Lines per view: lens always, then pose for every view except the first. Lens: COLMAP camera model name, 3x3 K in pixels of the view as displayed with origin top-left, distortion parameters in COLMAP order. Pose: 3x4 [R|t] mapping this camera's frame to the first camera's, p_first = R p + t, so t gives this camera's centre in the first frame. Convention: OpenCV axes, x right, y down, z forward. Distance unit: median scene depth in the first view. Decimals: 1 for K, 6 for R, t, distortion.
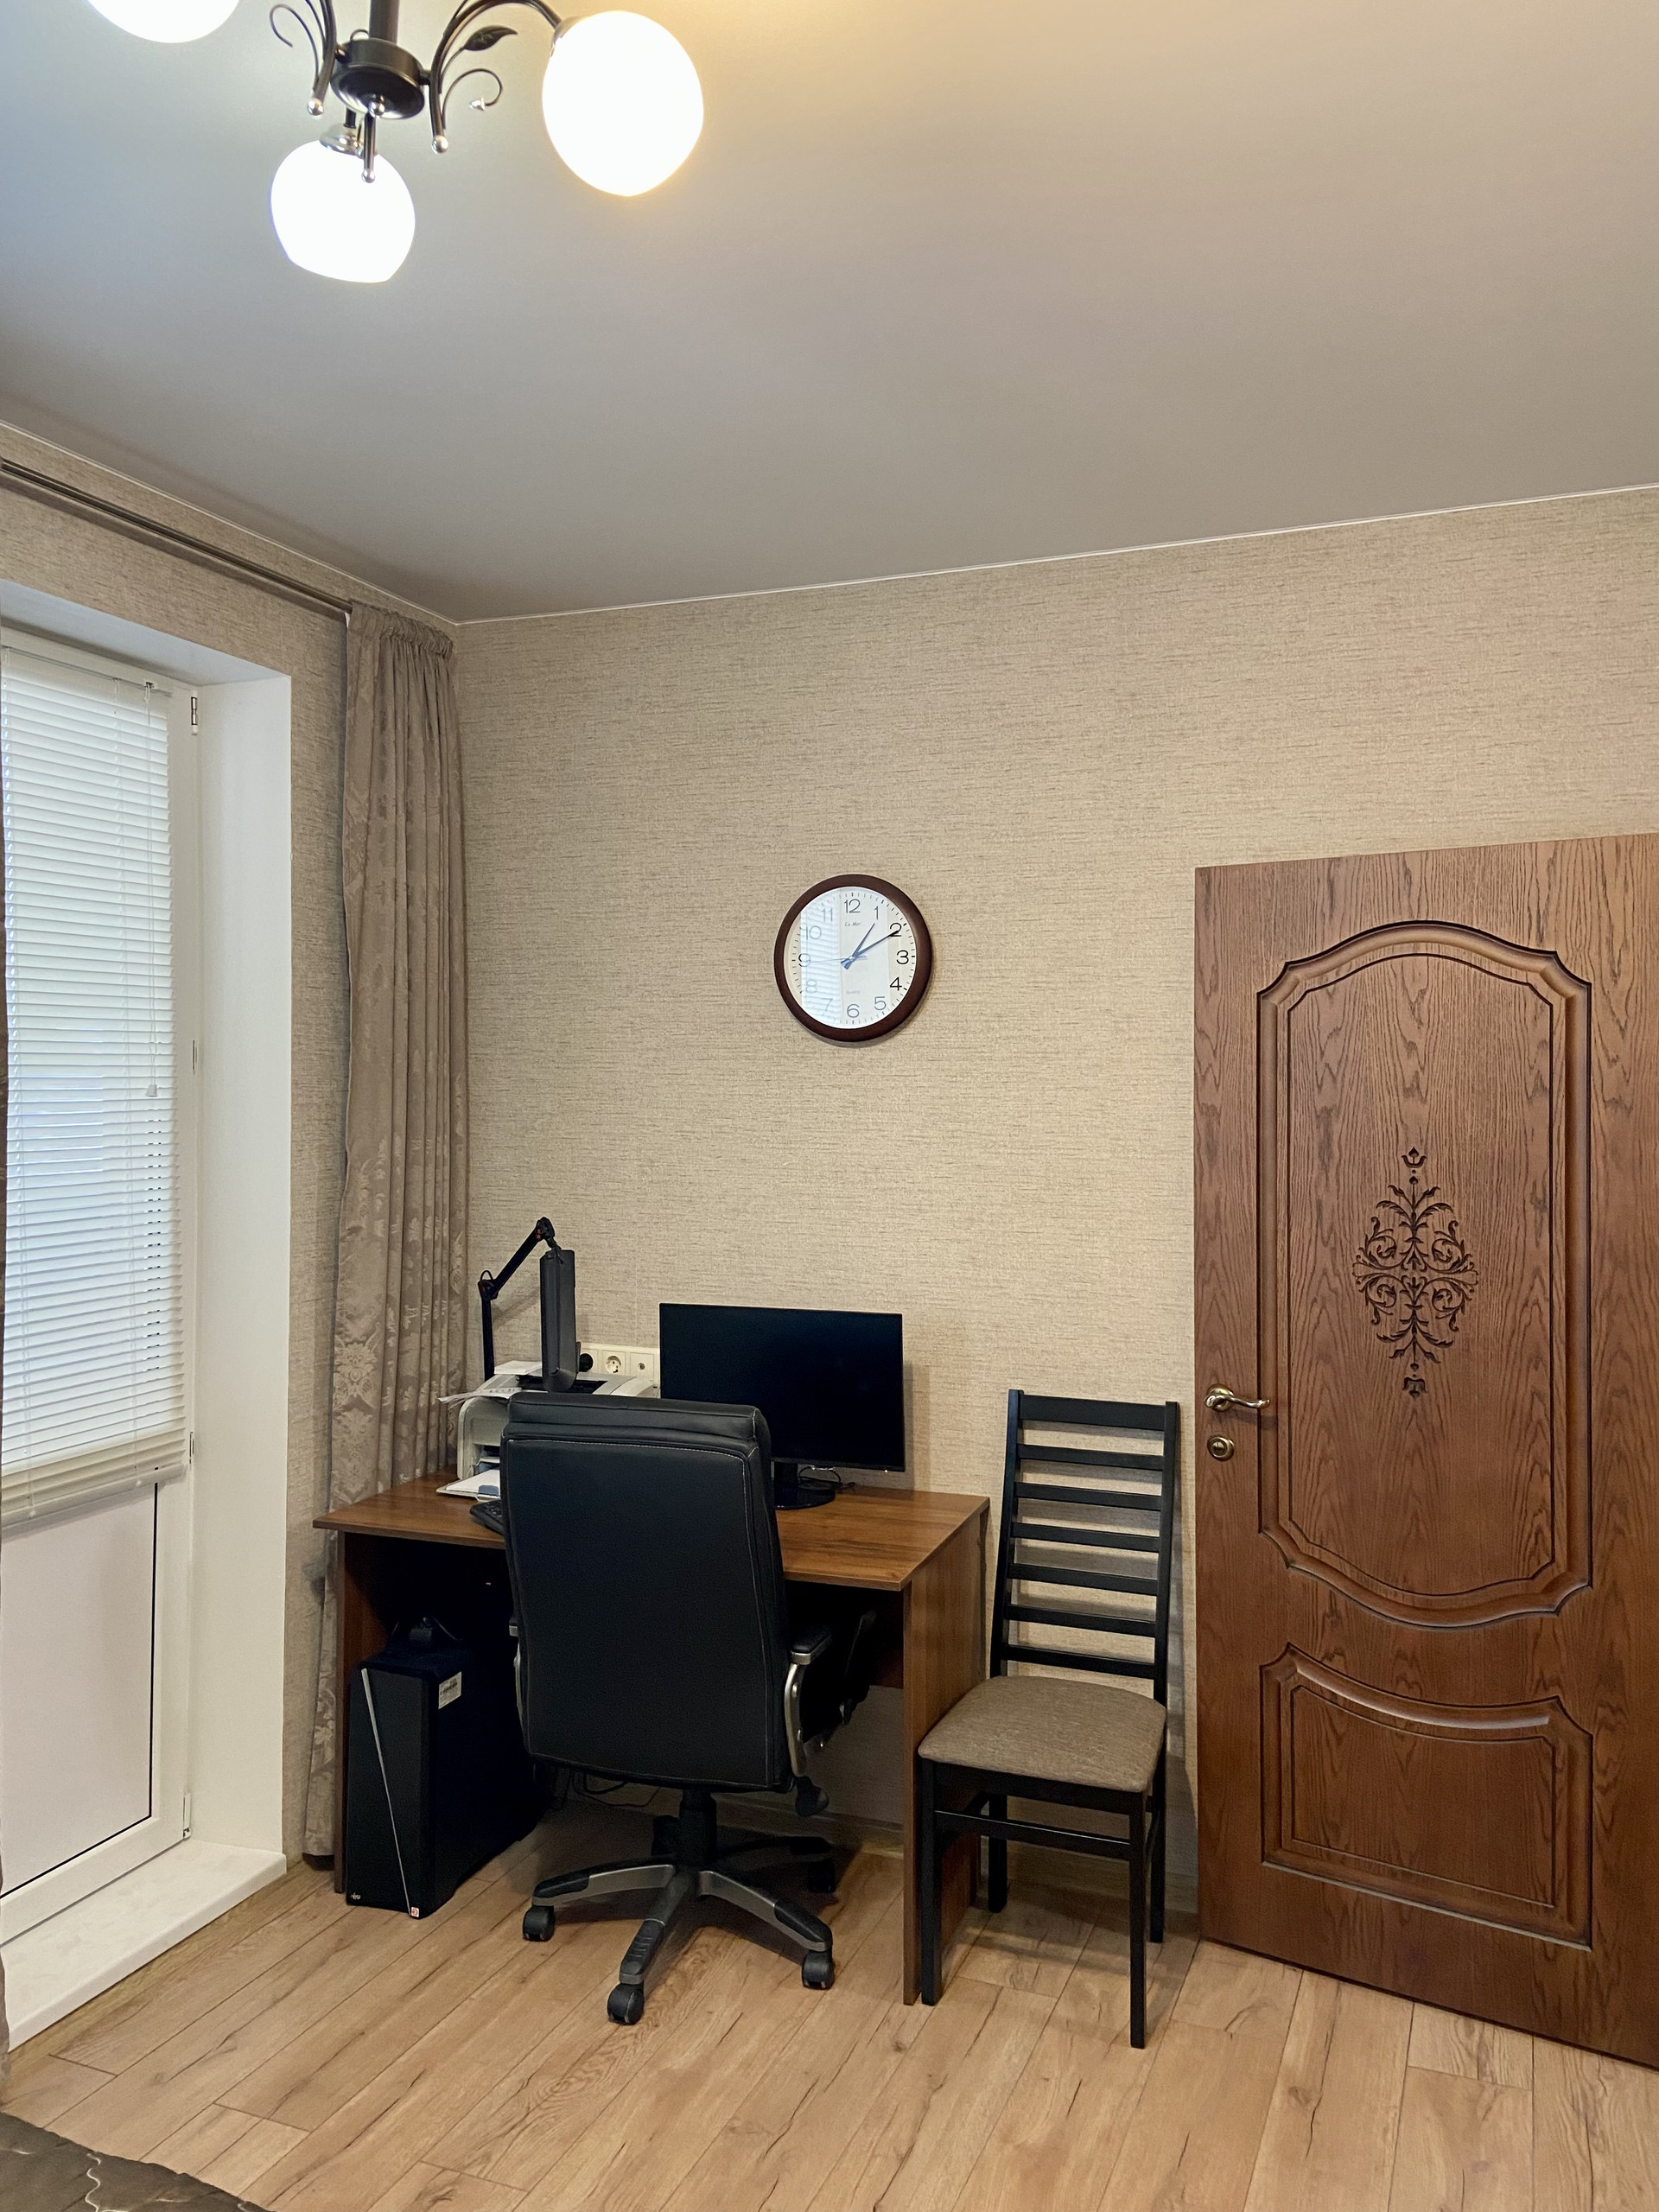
lens RADIAL K [[1667.6, 0, 842.6], [0, 1667.6, 1101.5], [0, 0, 1]] dist [0.121669, -0.149865]
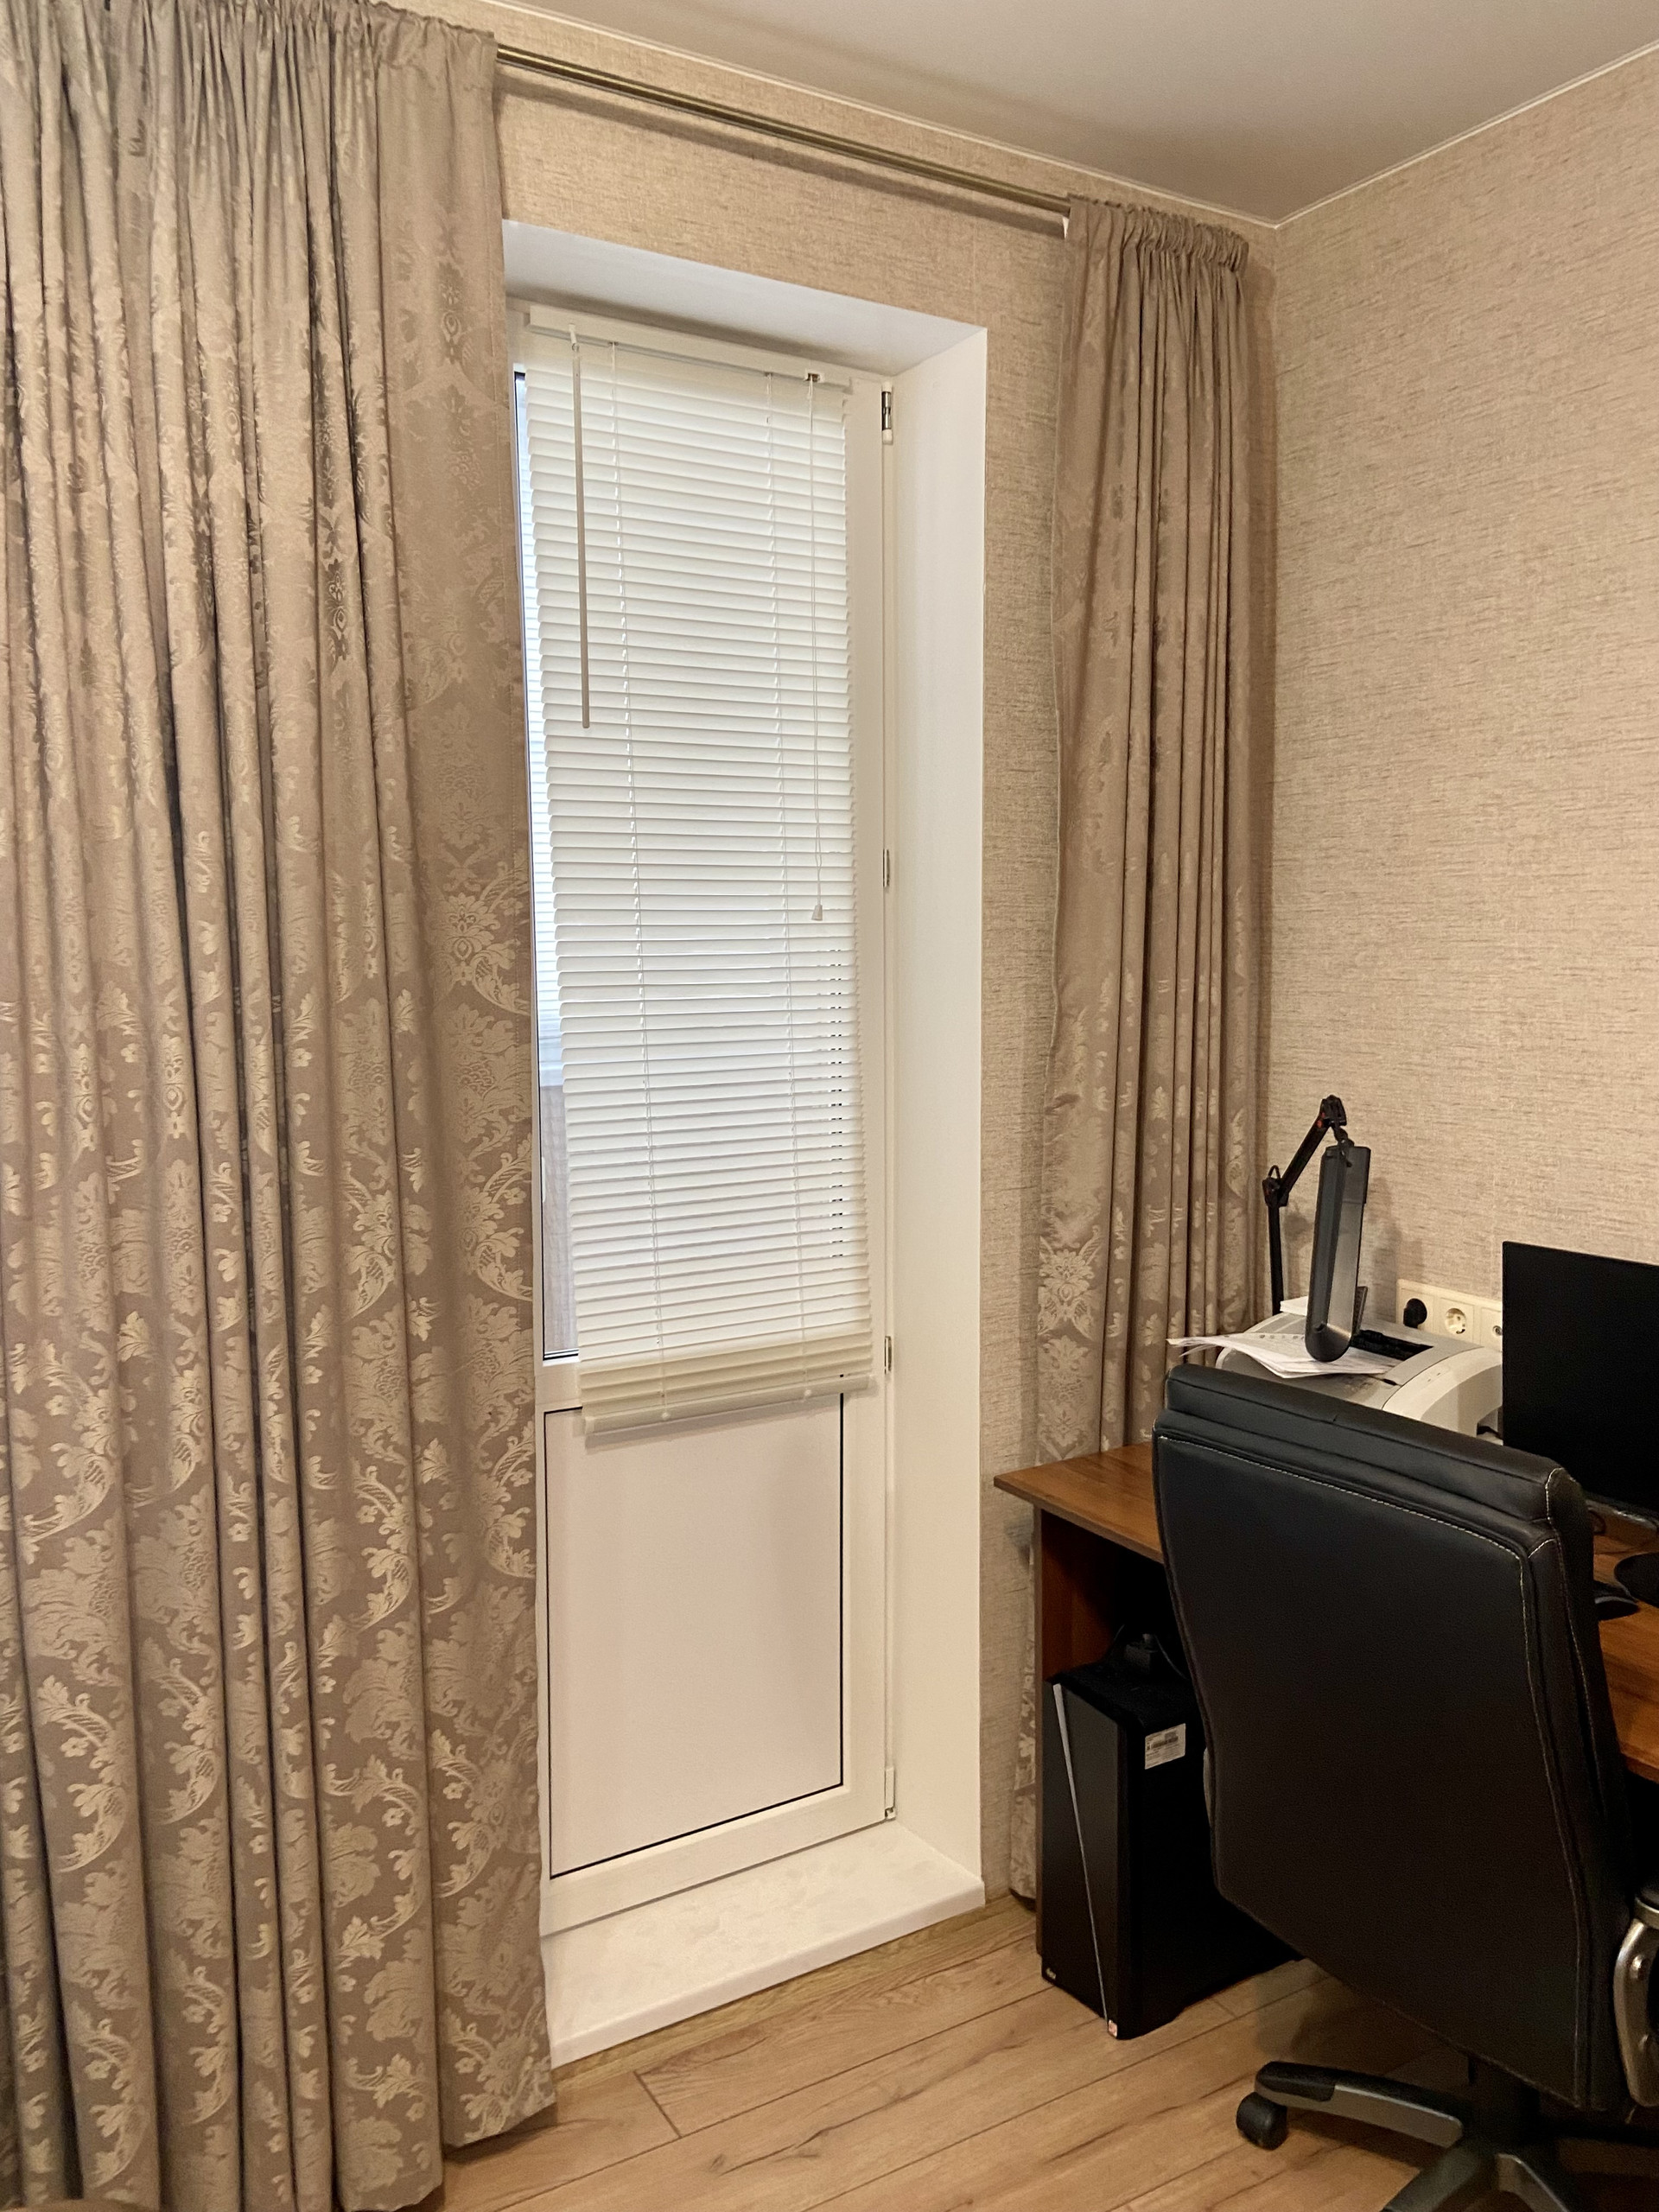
lens RADIAL K [[1667.6, 0, 842.6], [0, 1667.6, 1101.5], [0, 0, 1]] dist [0.121669, -0.149865]
pose [[0.796828, 0.051360, -0.602020, 0.074924], [-0.000125, 0.996395, 0.084840, 0.014719], [0.604207, -0.067528, 0.793961, 0.356104]]
